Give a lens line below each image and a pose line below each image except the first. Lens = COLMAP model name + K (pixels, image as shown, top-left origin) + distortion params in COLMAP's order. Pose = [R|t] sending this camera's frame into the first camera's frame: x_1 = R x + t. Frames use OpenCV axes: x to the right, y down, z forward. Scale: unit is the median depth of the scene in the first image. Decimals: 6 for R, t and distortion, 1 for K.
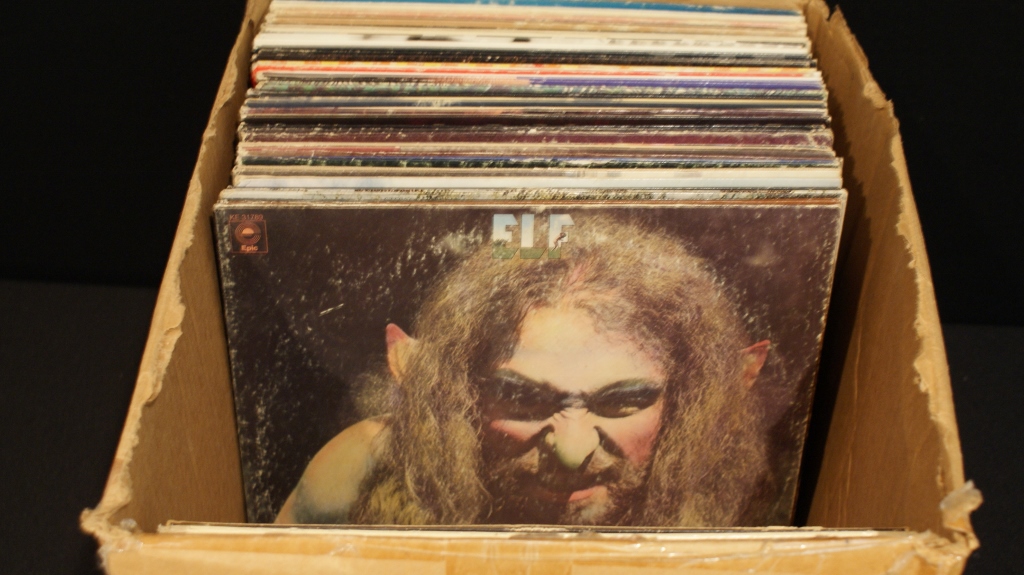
lens RADIAL K [[1435.5, 0, 512.0], [0, 1435.5, 287.5], [0, 0, 1]] dist [-0.023232, 0.015725]
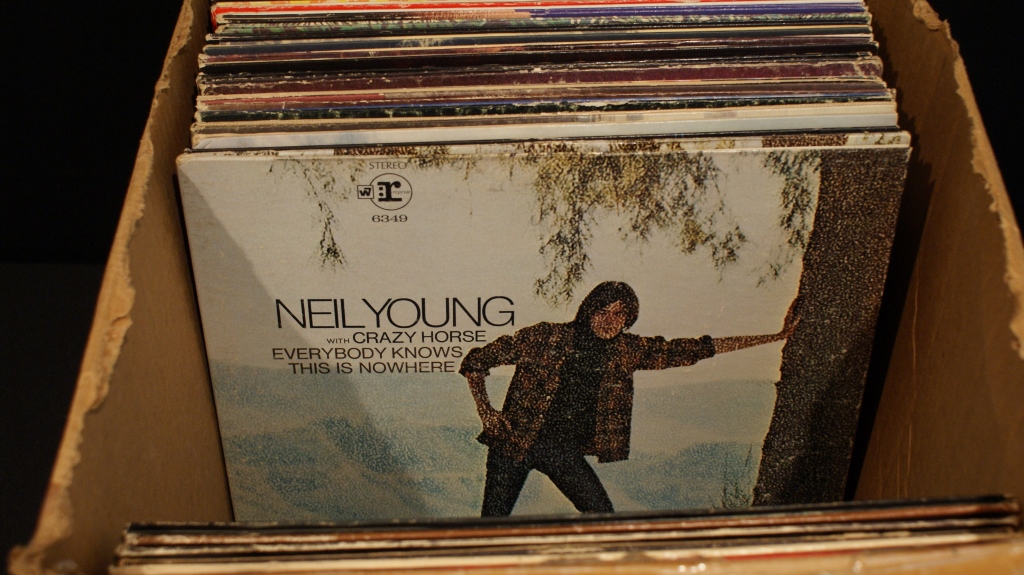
lens RADIAL K [[1406.9, 0, 512.0], [0, 1406.9, 287.5], [0, 0, 1]] dist [-0.024535, -0.097714]
pose [[0.999249, -0.037542, 0.009602, -0.013810], [0.037254, 0.998898, 0.028558, -0.002836], [-0.010663, -0.028179, 0.999546, 0.149336]]
